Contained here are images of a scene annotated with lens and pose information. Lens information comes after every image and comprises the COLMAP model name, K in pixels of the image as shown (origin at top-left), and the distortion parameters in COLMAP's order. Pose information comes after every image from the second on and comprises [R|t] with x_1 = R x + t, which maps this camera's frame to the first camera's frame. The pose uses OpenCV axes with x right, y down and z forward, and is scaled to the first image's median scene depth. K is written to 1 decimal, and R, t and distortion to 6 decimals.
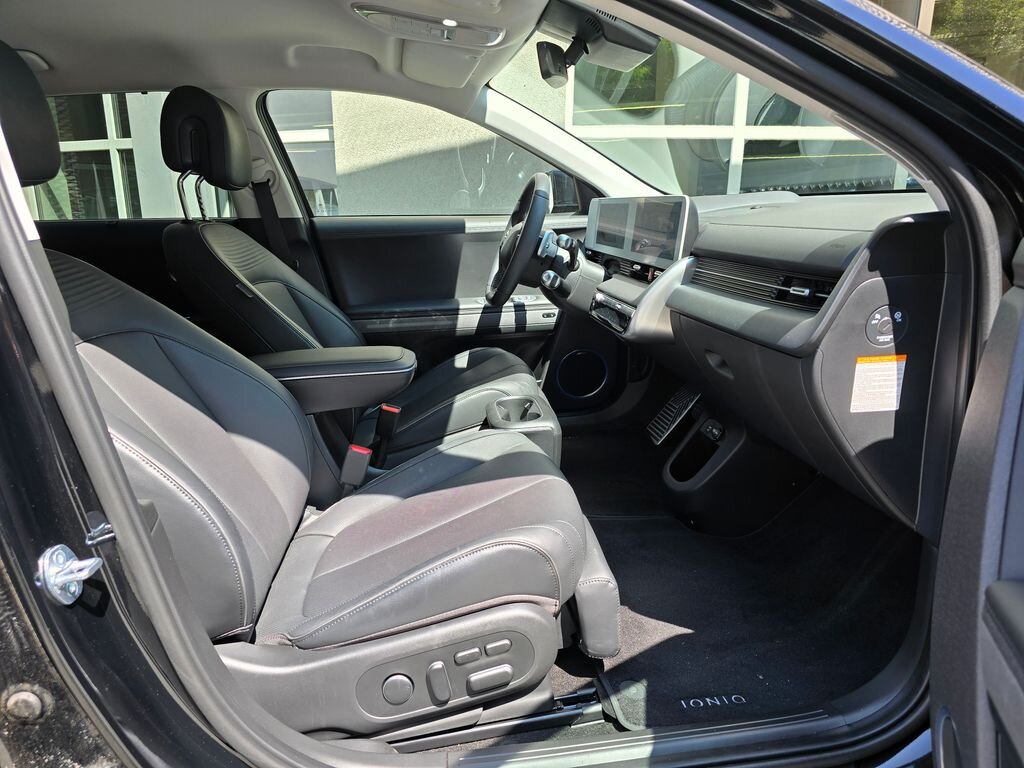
lens RADIAL K [[689.1, 0, 511.9], [0, 689.1, 382.4], [0, 0, 1]] dist [0.016745, -0.018612]
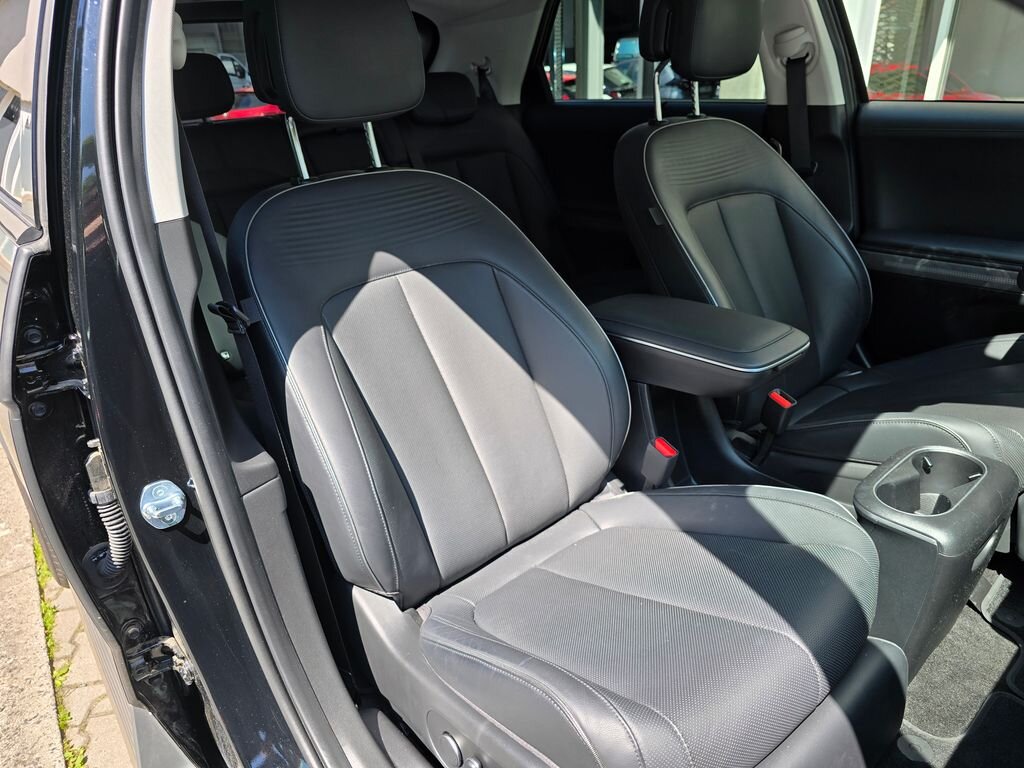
lens RADIAL K [[689.1, 0, 511.4], [0, 689.1, 382.2], [0, 0, 1]] dist [0.016745, -0.018612]
pose [[0.565412, 0.335011, -0.753709, 0.173408], [-0.160622, 0.941026, 0.297776, -0.123287], [0.809018, -0.047304, 0.585878, 0.252302]]
